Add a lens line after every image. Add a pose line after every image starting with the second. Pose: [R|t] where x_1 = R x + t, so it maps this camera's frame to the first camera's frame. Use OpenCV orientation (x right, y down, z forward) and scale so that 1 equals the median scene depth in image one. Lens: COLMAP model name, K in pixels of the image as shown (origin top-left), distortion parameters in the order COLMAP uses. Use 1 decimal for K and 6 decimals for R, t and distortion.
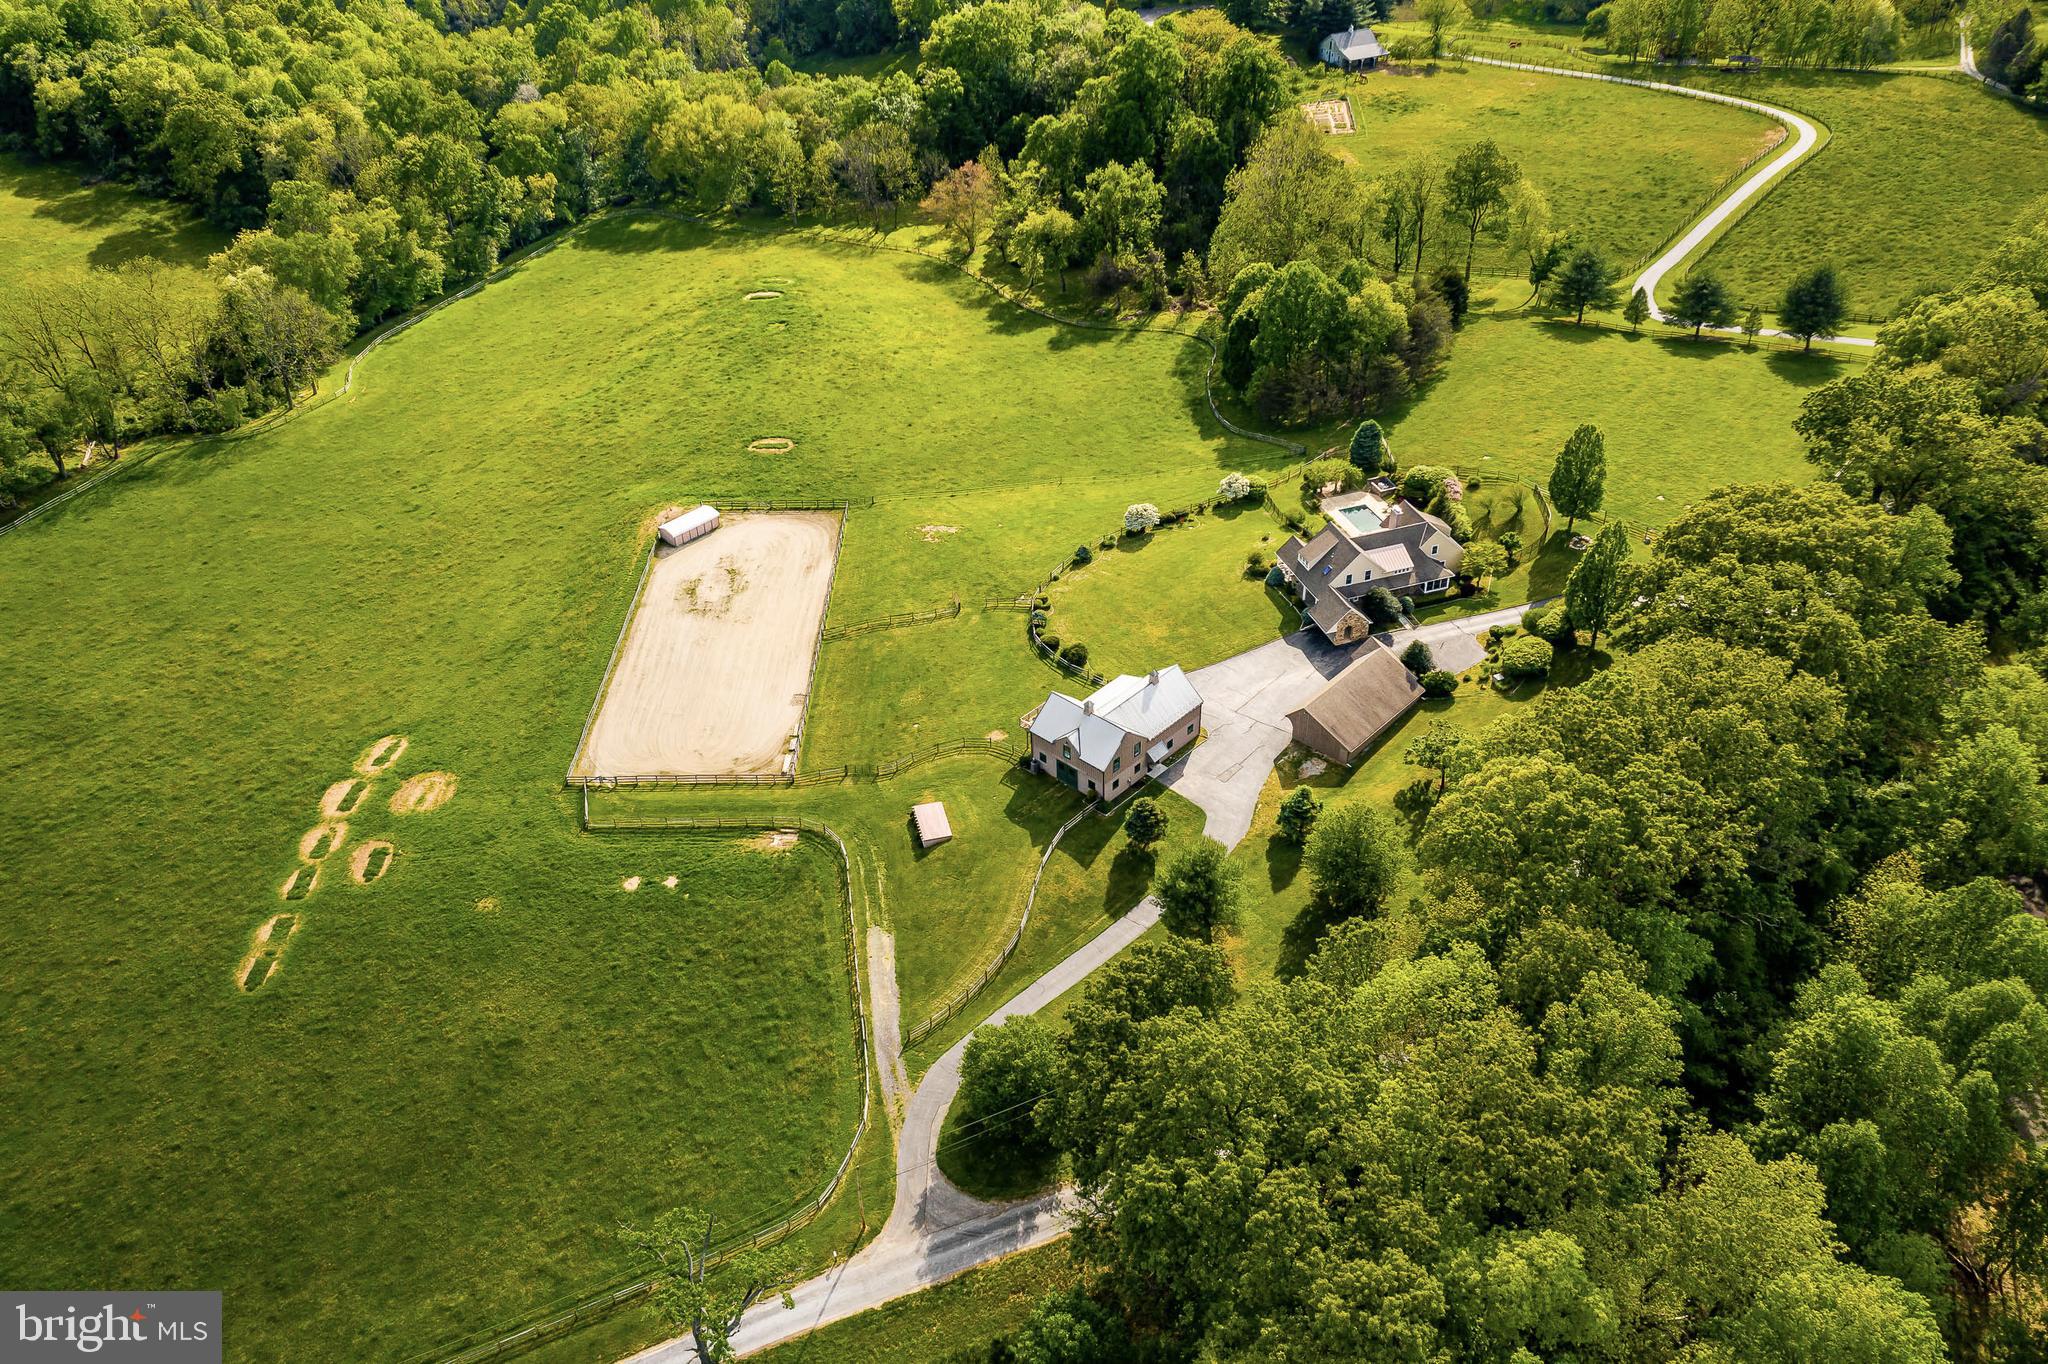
lens RADIAL K [[1648.2, 0, 1034.4], [0, 1648.2, 672.6], [0, 0, 1]] dist [0.000054, 0.040096]
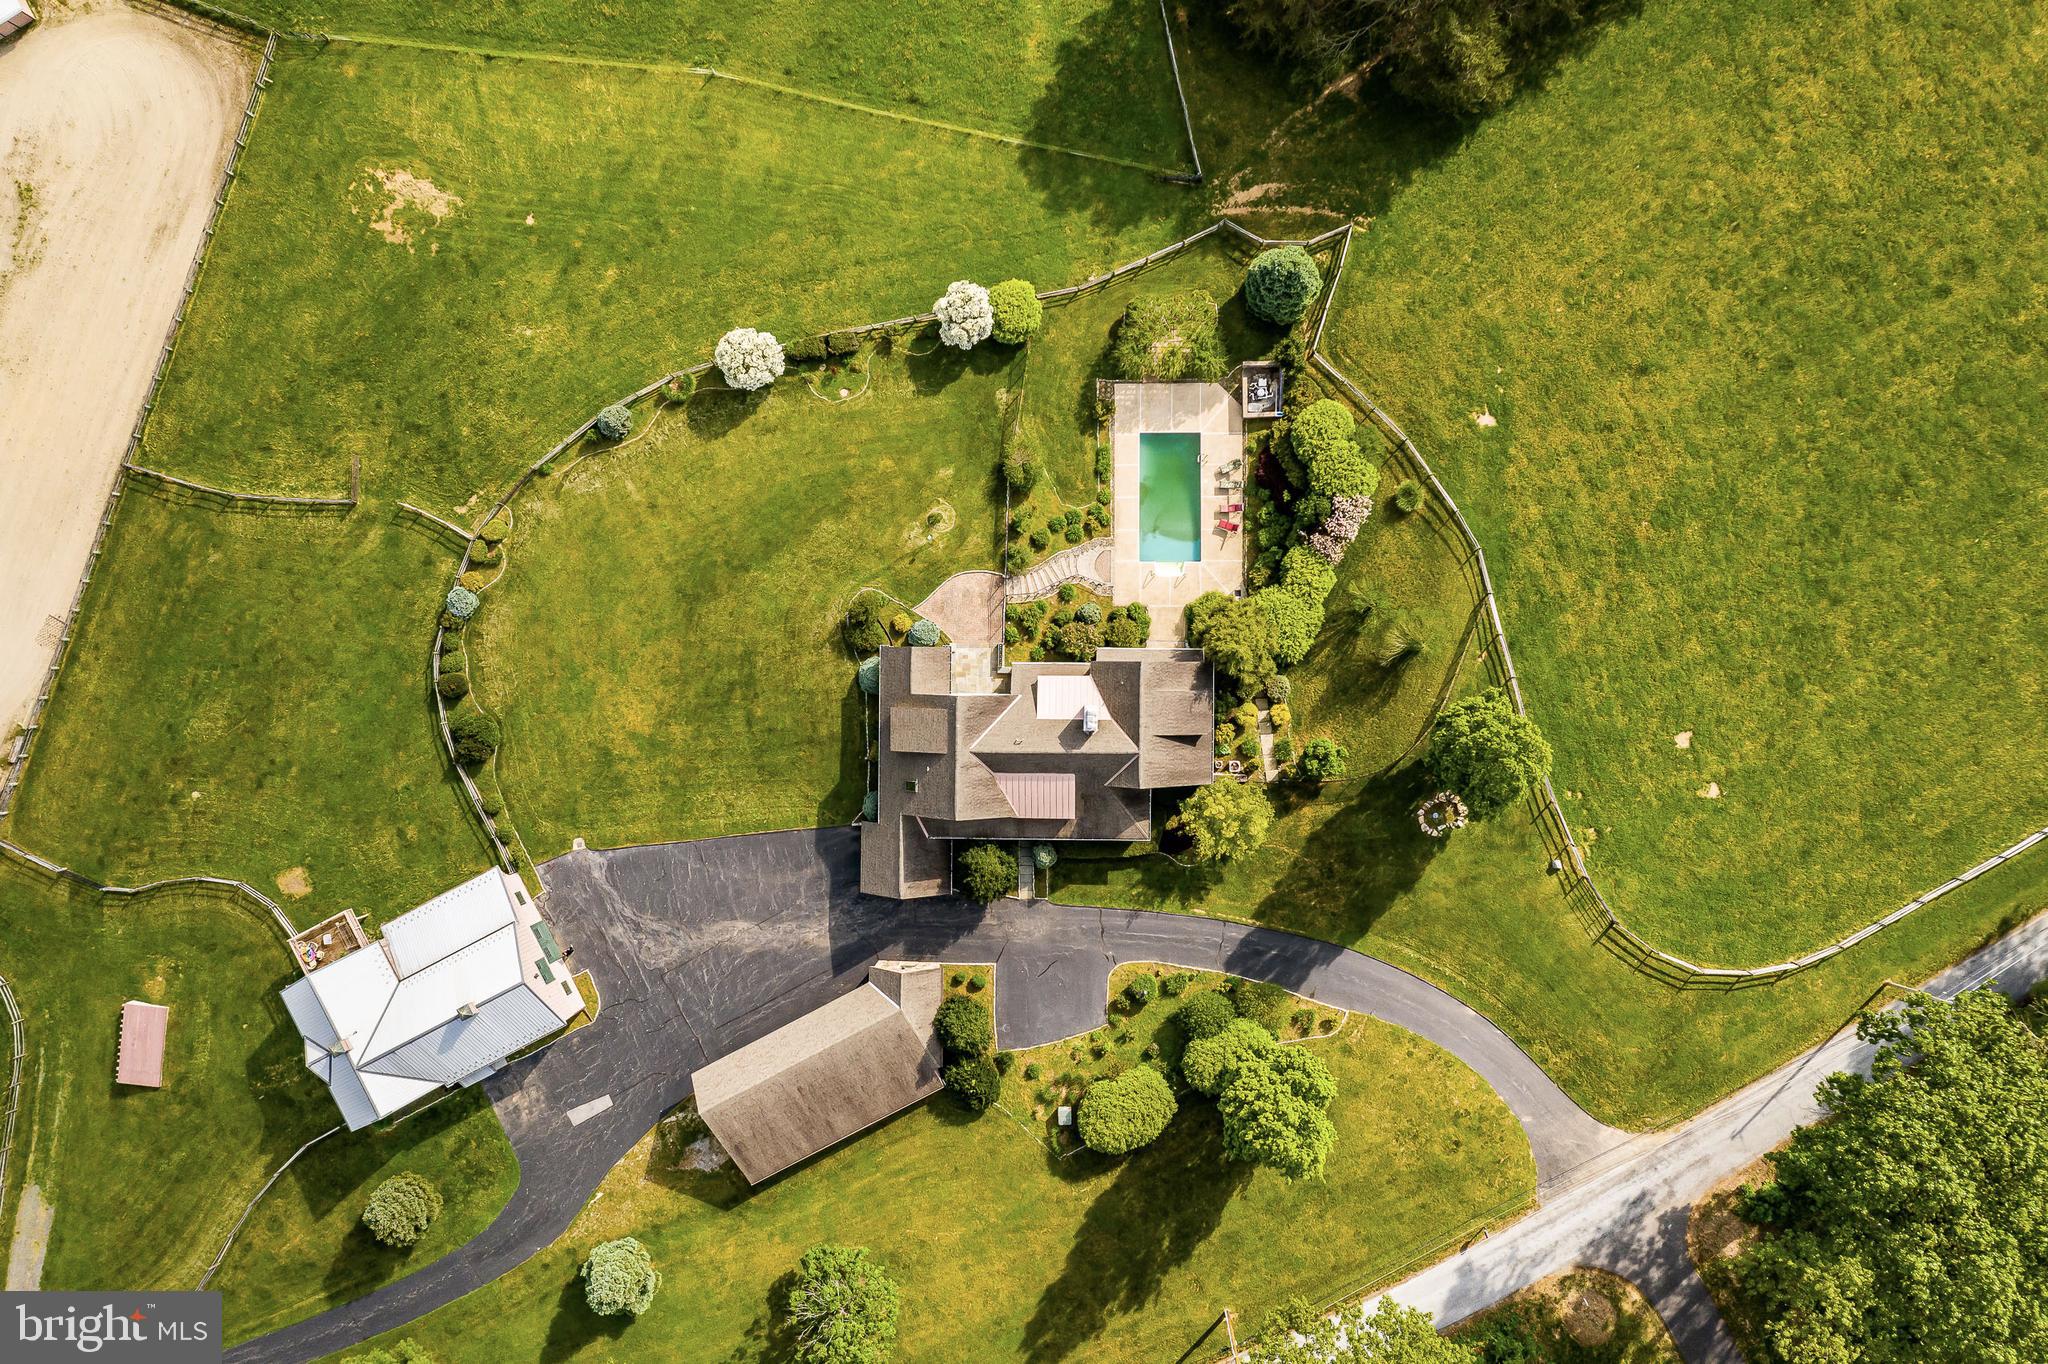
lens RADIAL K [[1619.1, 0, 1043.7], [0, 1619.1, 671.8], [0, 0, 1]] dist [0.010199, 0.011987]
pose [[0.937013, 0.349027, -0.013653, 0.223964], [-0.181973, 0.521151, 0.833839, -0.565026], [0.298148, -0.778834, 0.551839, 0.775420]]
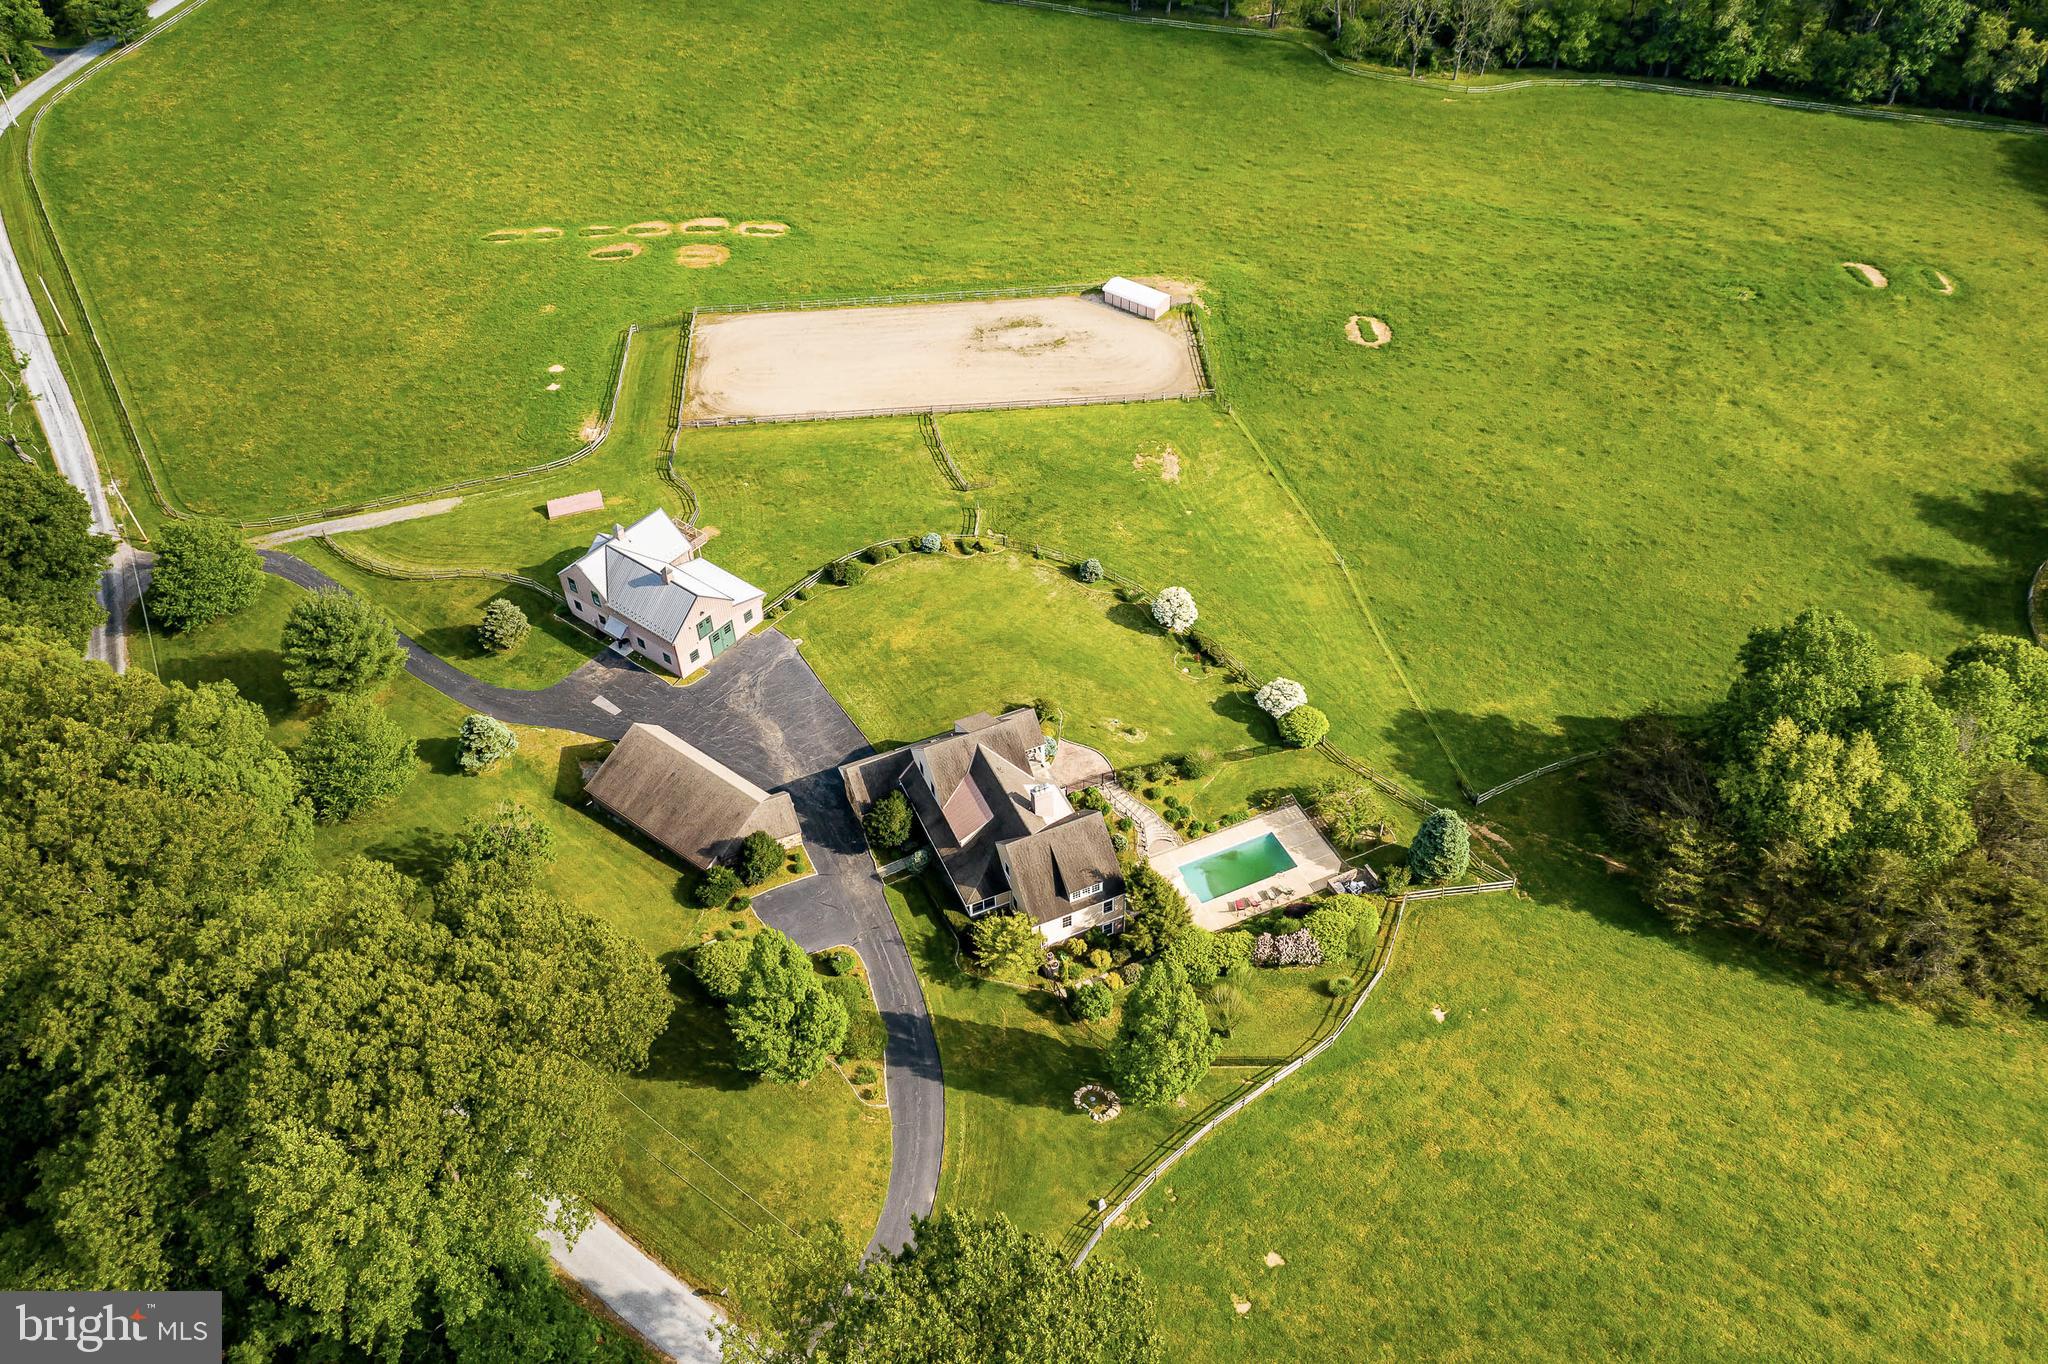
lens RADIAL K [[1648.2, 0, 1034.4], [0, 1648.2, 672.6], [0, 0, 1]] dist [0.000054, 0.040096]
pose [[0.068451, 0.693140, -0.717545, 0.690494], [-0.548098, 0.627095, 0.553480, -0.511844], [0.833608, 0.355399, 0.422834, 0.760549]]
